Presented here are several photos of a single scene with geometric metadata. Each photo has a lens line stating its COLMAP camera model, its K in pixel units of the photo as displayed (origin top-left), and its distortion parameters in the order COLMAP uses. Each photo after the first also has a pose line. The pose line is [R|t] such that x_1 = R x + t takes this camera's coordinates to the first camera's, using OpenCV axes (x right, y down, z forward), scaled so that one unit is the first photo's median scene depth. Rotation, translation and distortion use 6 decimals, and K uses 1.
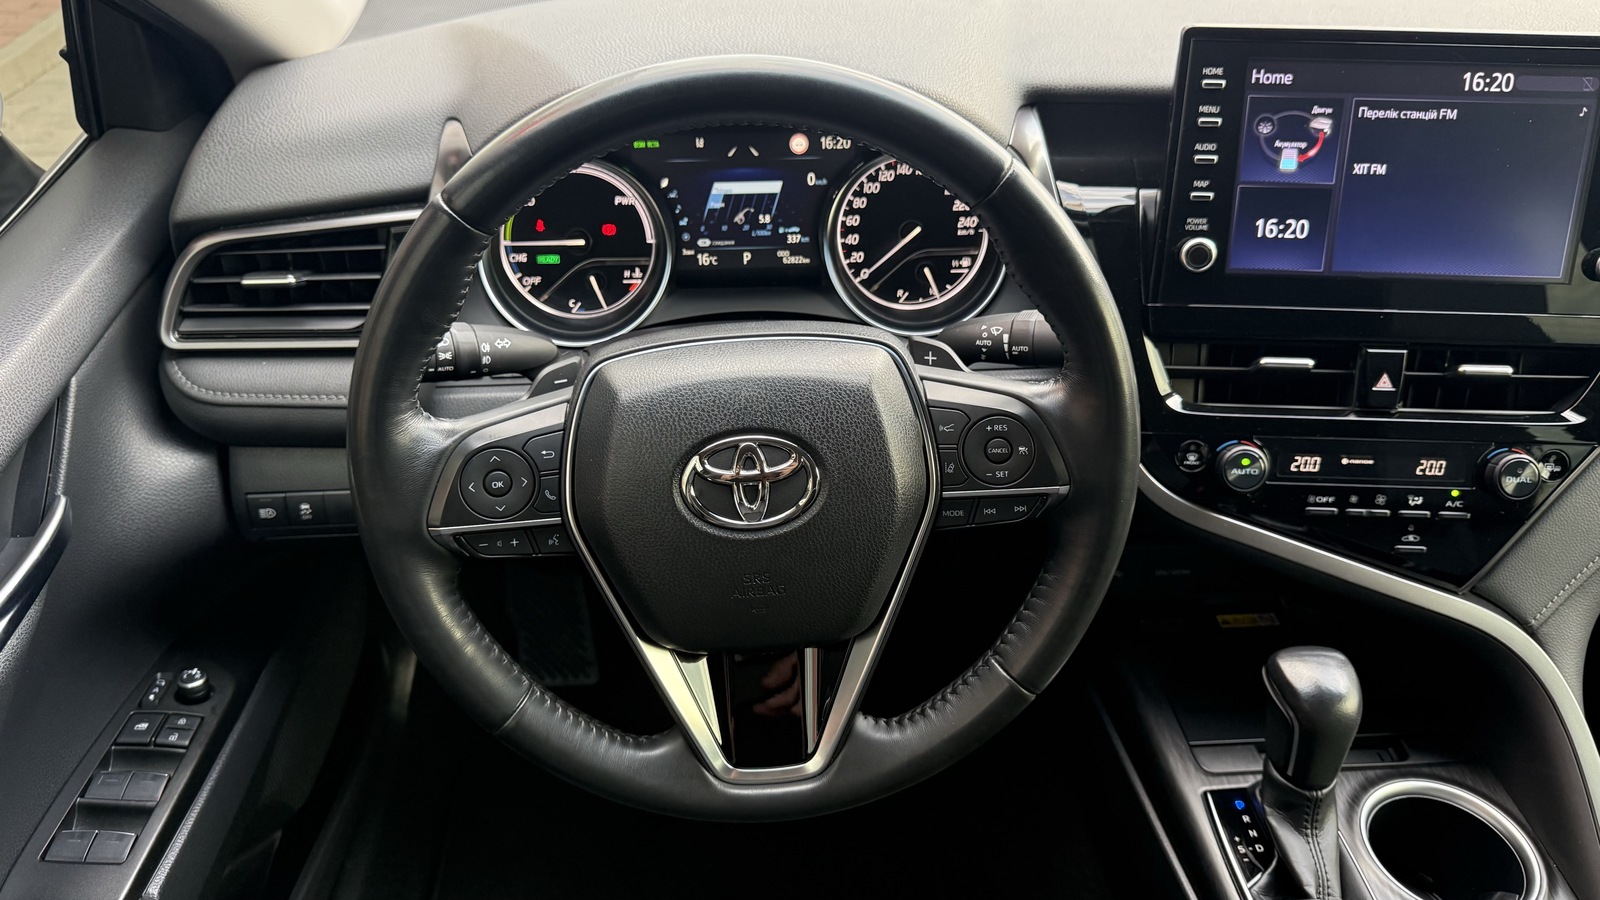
lens RADIAL K [[1096.9, 0, 800.2], [0, 1096.9, 439.1], [0, 0, 1]] dist [-0.005628, -0.002013]
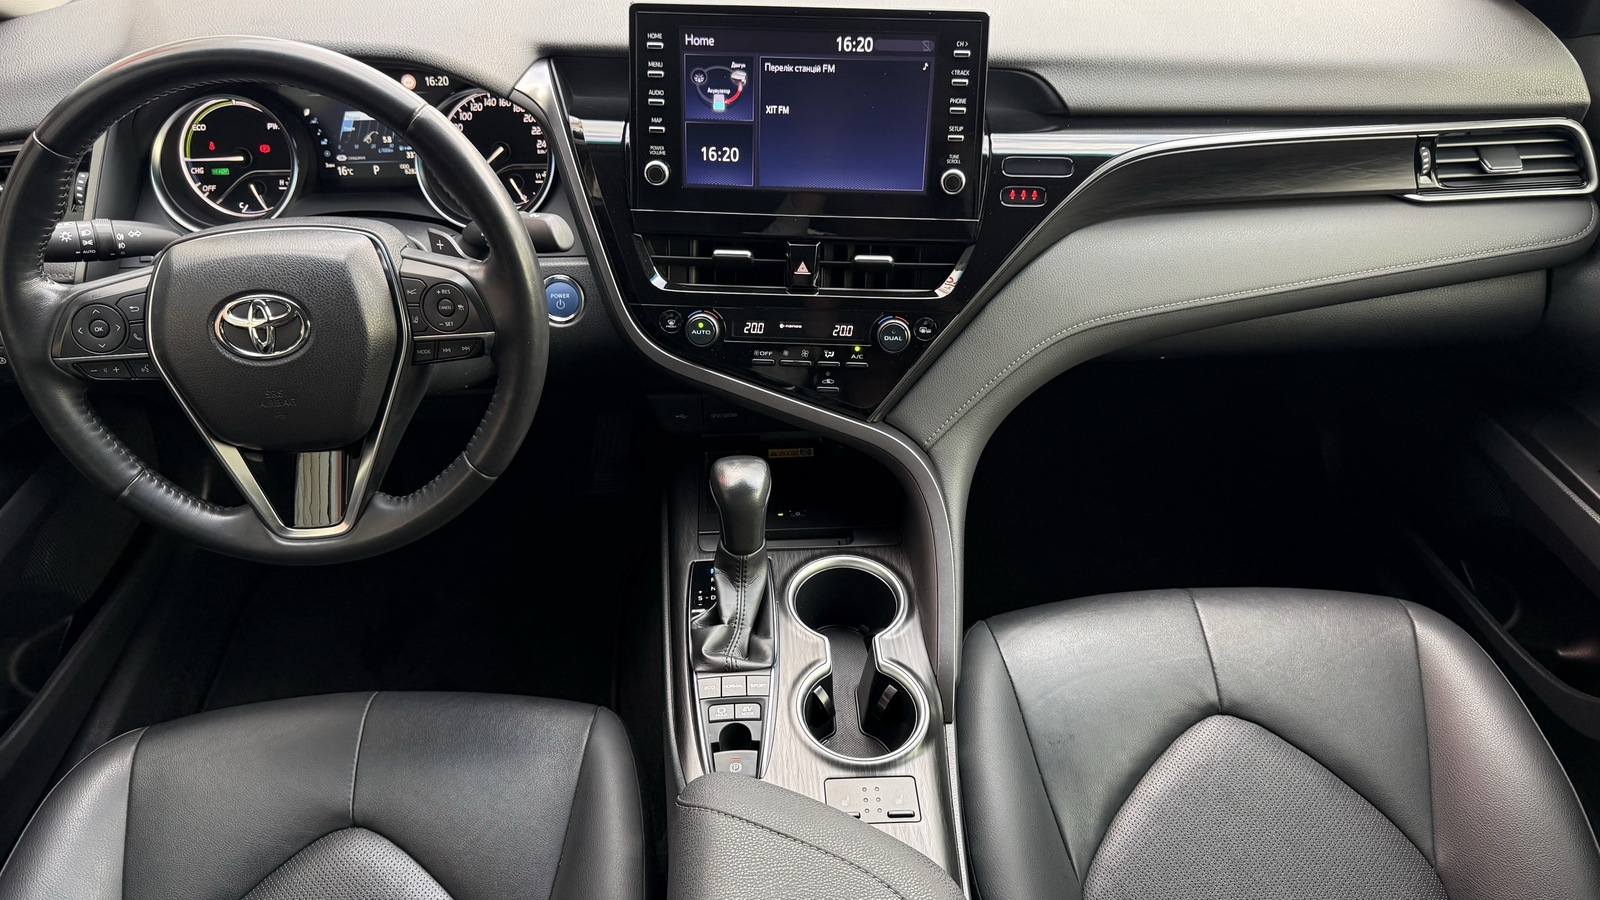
lens RADIAL K [[1112.2, 0, 802.8], [0, 1112.2, 439.3], [0, 0, 1]] dist [0.178870, -0.365267]
pose [[0.999975, 0.002710, -0.006464, 0.542803], [-0.002138, 0.996202, 0.087040, 0.041145], [0.006675, -0.087025, 0.996184, -0.430976]]
